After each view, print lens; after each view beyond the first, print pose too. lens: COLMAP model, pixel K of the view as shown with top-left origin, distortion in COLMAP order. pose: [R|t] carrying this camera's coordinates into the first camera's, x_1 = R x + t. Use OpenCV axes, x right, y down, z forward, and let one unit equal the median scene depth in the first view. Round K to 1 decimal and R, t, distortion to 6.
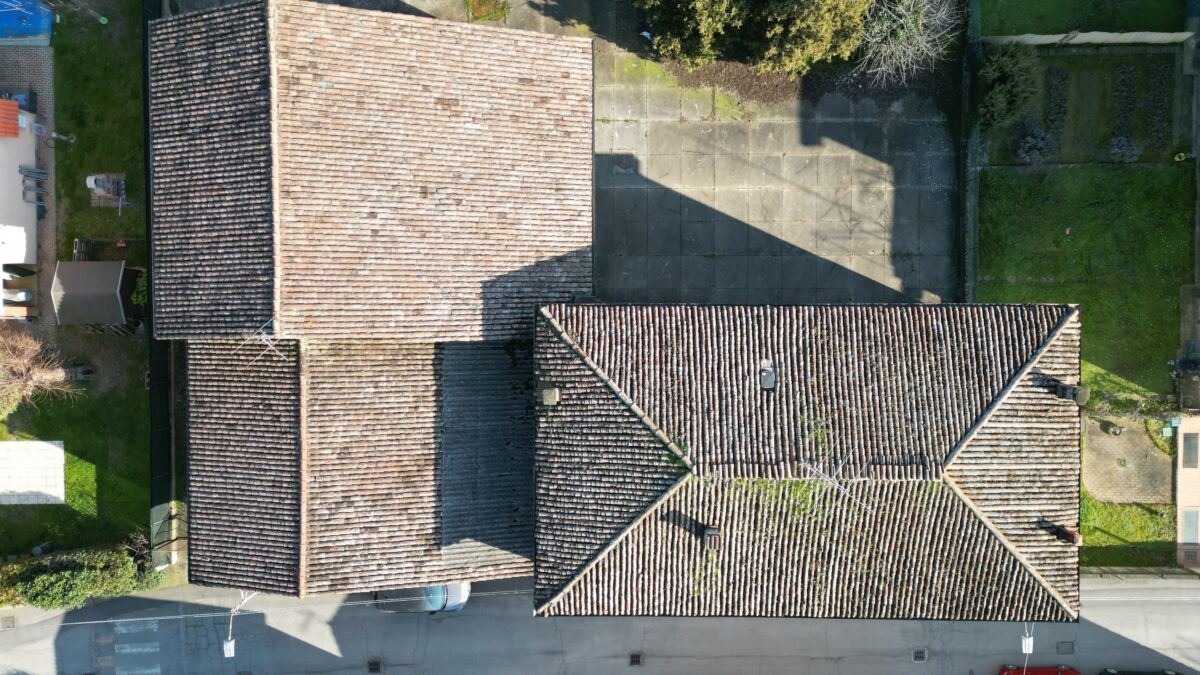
lens RADIAL K [[839.9, 0, 603.7], [0, 839.9, 338.1], [0, 0, 1]] dist [0.089617, -0.095317]
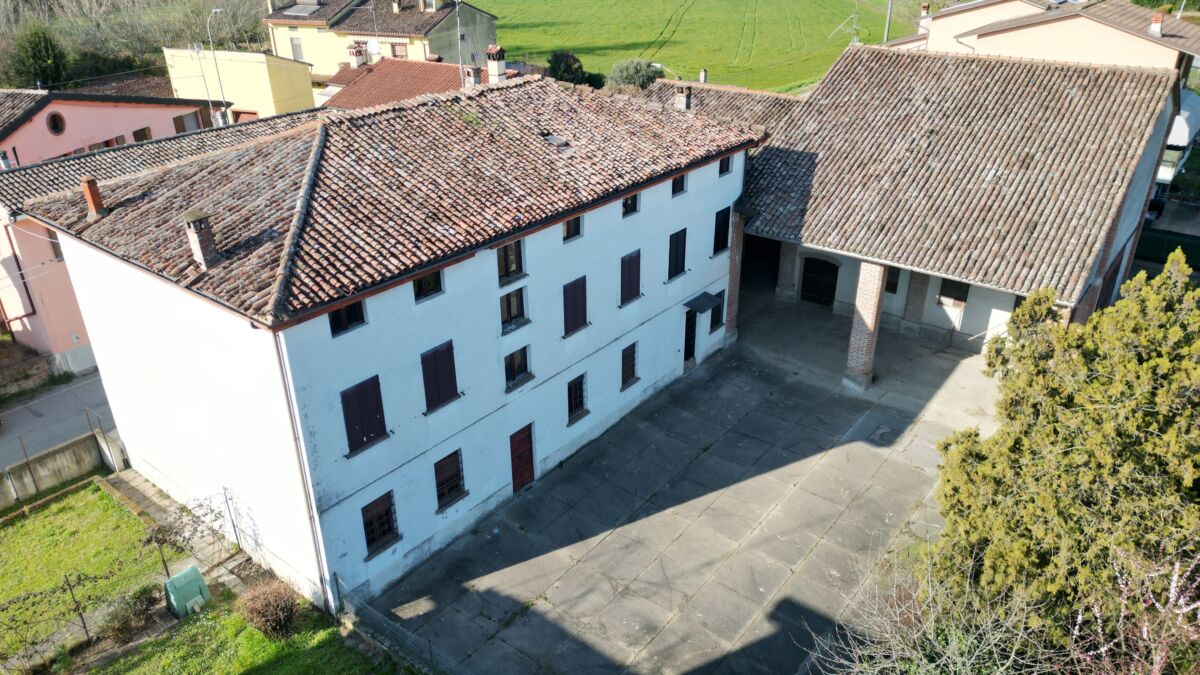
lens RADIAL K [[839.9, 0, 603.7], [0, 839.9, 338.1], [0, 0, 1]] dist [0.089617, -0.095317]
pose [[-0.616799, 0.365605, -0.697060, 0.791089], [-0.787120, -0.287603, 0.545643, -0.482452], [-0.000987, 0.885222, 0.465169, 0.763378]]
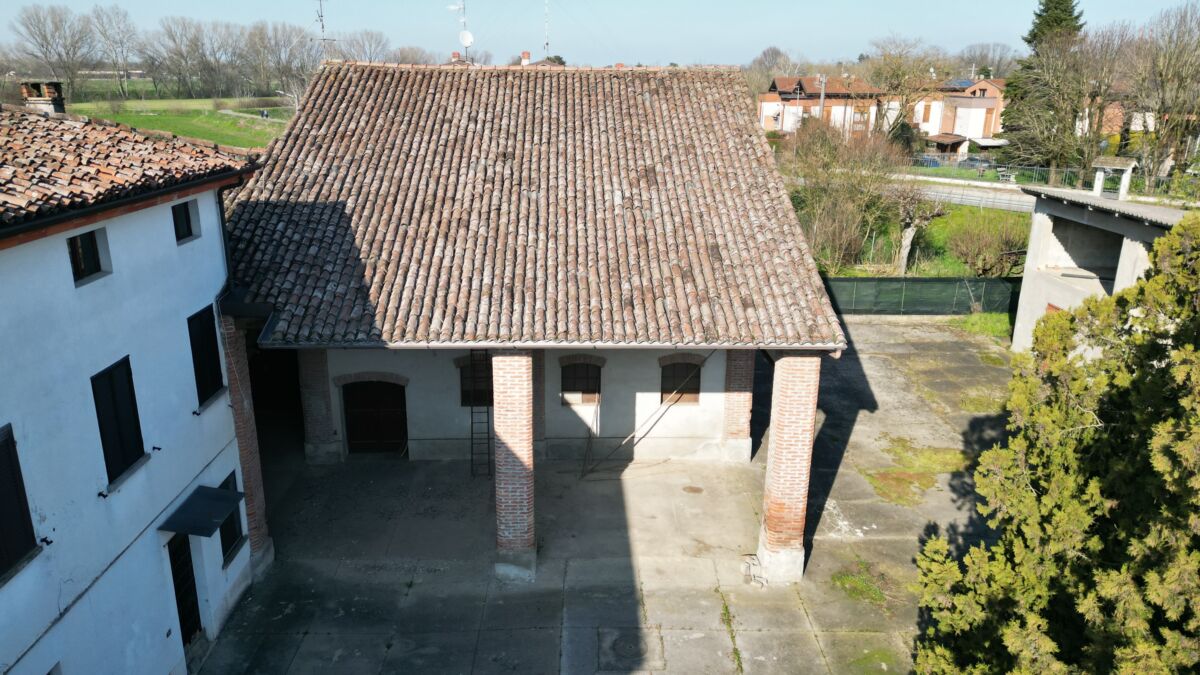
lens RADIAL K [[839.9, 0, 603.7], [0, 839.9, 338.1], [0, 0, 1]] dist [0.089617, -0.095317]
pose [[0.022880, 0.305320, -0.951975, 0.444245], [-0.999478, -0.014759, -0.028755, -0.234576], [-0.022830, 0.952135, 0.304823, 0.944458]]
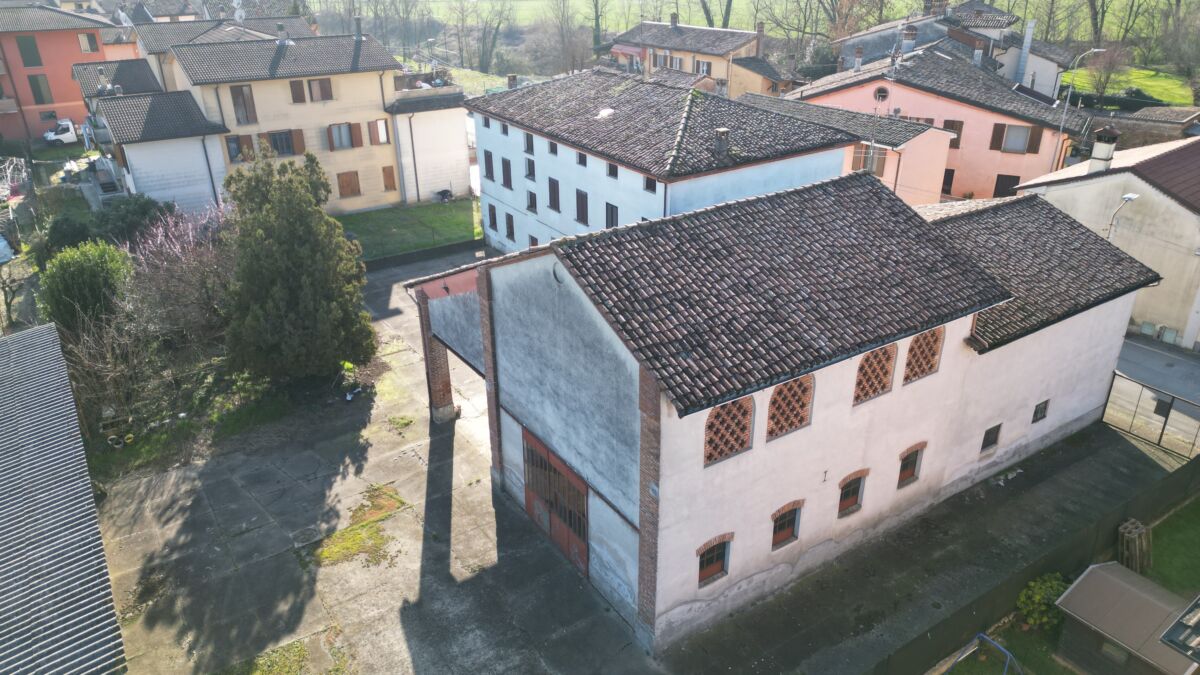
lens RADIAL K [[839.9, 0, 603.7], [0, 839.9, 338.1], [0, 0, 1]] dist [0.089617, -0.095317]
pose [[-0.552044, -0.350629, 0.756509, -0.933434], [0.833520, -0.256190, 0.489501, -0.695639], [0.022177, 0.900792, 0.433684, 0.715960]]
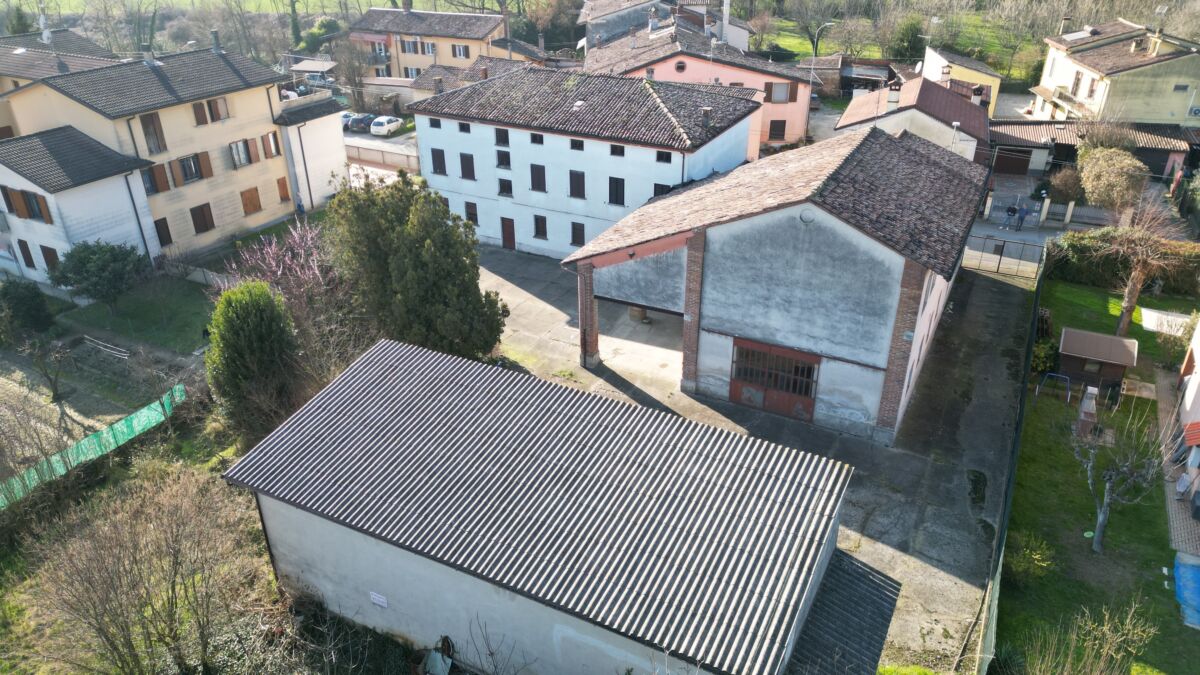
lens RADIAL K [[832.8, 0, 612.7], [0, 832.8, 338.2], [0, 0, 1]] dist [0.047048, -0.002475]
pose [[-0.889735, -0.209028, 0.405806, -0.605687], [0.456292, -0.432557, 0.777620, -1.354169], [0.012990, 0.877042, 0.480239, 0.599721]]
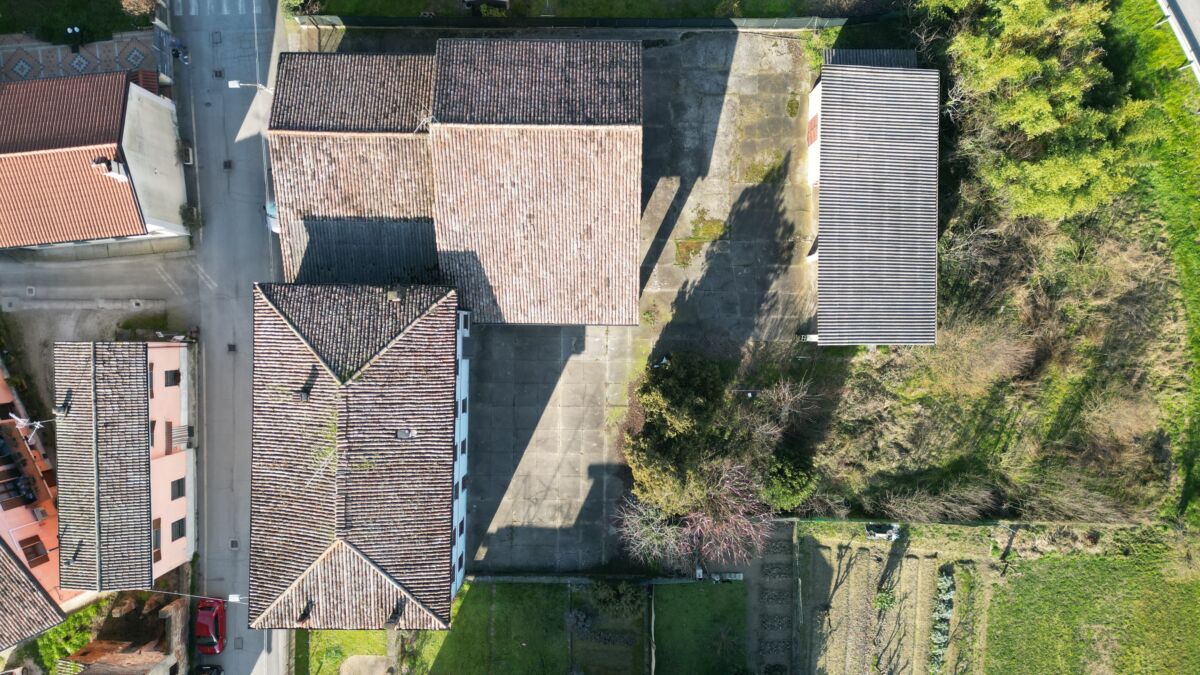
lens RADIAL K [[839.9, 0, 603.7], [0, 839.9, 338.1], [0, 0, 1]] dist [0.089617, -0.095317]
pose [[-0.013555, 0.999671, 0.021758, -0.023778], [-0.999859, -0.013335, -0.010232, -0.299940], [-0.009938, -0.021894, 0.999711, -0.567946]]
